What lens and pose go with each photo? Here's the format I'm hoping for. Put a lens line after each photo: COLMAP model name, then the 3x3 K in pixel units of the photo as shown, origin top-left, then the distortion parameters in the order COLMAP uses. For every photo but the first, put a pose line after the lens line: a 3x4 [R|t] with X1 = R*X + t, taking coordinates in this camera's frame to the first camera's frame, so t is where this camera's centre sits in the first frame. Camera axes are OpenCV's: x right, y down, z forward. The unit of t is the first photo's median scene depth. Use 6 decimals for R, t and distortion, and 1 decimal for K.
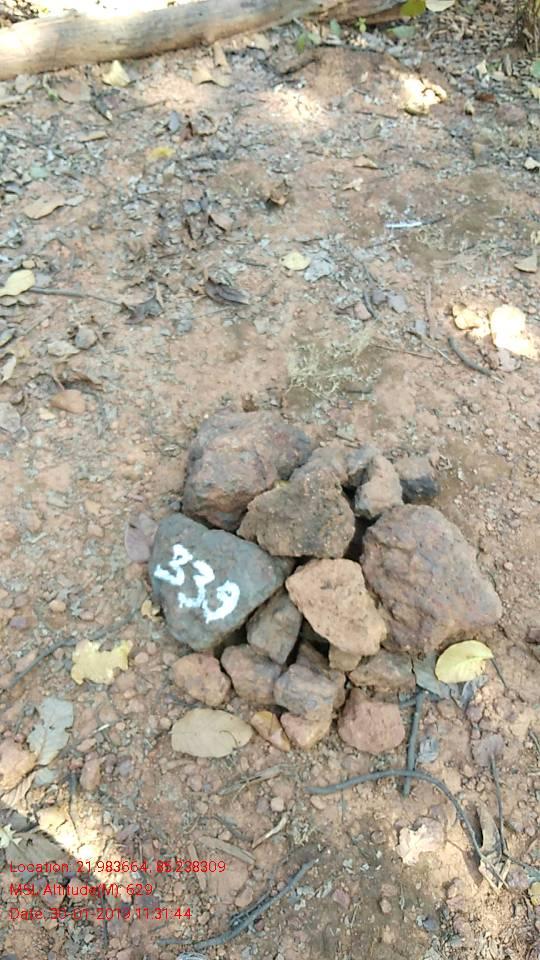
lens RADIAL K [[825.0, 0, 270.0], [0, 825.0, 480.0], [0, 0, 1]] dist [-0.005158, 0.000560]
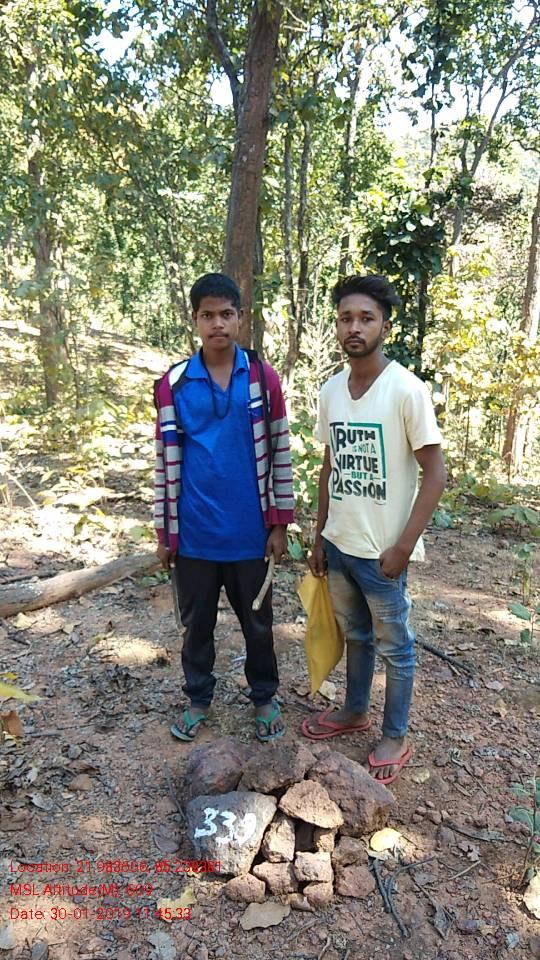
lens RADIAL K [[825.0, 0, 270.0], [0, 825.0, 480.0], [0, 0, 1]] dist [-0.005158, 0.000560]
pose [[0.922362, -0.091061, 0.375442, -0.310943], [0.310459, 0.753095, -0.580055, 0.324573], [-0.229923, 0.651580, 0.722896, -0.353751]]
